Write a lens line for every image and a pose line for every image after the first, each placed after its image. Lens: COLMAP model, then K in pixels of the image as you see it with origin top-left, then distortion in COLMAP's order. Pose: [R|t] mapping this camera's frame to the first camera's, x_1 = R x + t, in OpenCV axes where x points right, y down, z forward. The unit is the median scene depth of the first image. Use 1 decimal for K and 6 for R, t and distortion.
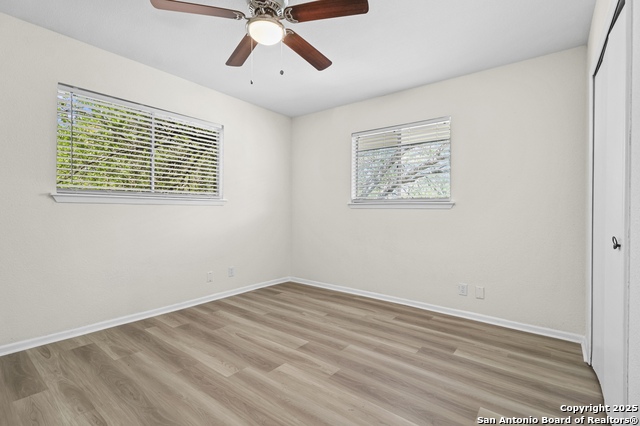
lens RADIAL K [[297.0, 0, 318.6], [0, 297.0, 211.7], [0, 0, 1]] dist [0.000687, 0.000146]
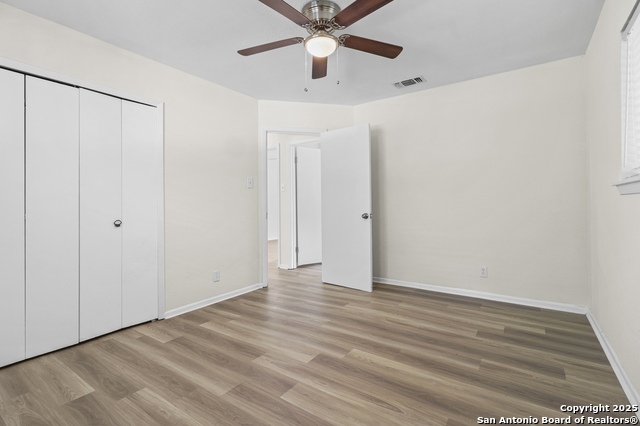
lens RADIAL K [[297.0, 0, 320.0], [0, 297.0, 211.6], [0, 0, 1]] dist [0.000687, 0.000146]
pose [[-0.998221, 0.001460, -0.059613, -0.095641], [-0.000024, 0.999690, 0.024879, -0.009294], [0.059631, 0.024837, -0.997911, 1.916008]]
